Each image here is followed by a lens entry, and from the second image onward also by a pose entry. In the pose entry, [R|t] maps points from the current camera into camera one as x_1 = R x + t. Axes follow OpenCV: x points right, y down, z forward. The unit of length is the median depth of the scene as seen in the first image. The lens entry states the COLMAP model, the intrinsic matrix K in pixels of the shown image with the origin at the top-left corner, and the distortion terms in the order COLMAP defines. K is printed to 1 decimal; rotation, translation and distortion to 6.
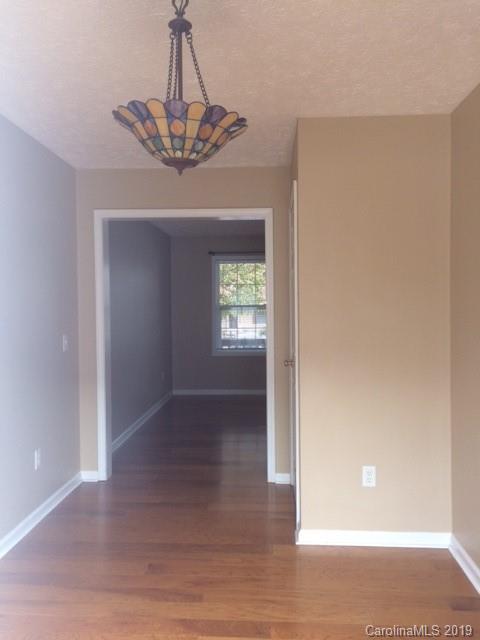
lens RADIAL K [[554.4, 0, 239.9], [0, 554.4, 317.1], [0, 0, 1]] dist [0.053415, 0.005736]
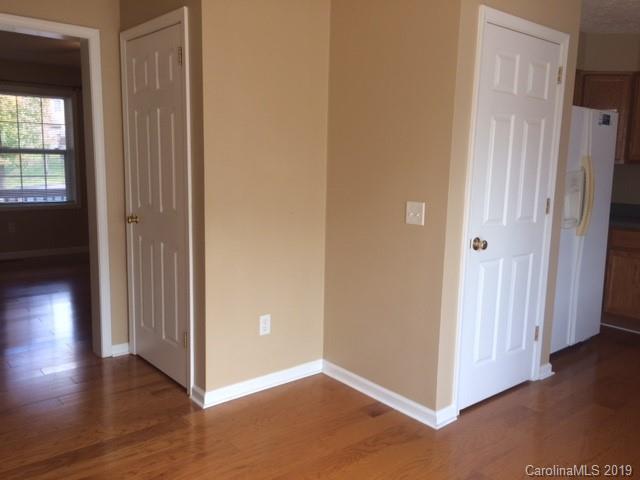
lens RADIAL K [[554.4, 0, 318.1], [0, 554.4, 241.0], [0, 0, 1]] dist [0.053415, 0.005736]
pose [[0.742795, -0.084494, 0.664166, -0.359894], [-0.004497, 0.991353, 0.131147, -0.001566], [-0.669504, -0.100402, 0.735992, 0.200891]]
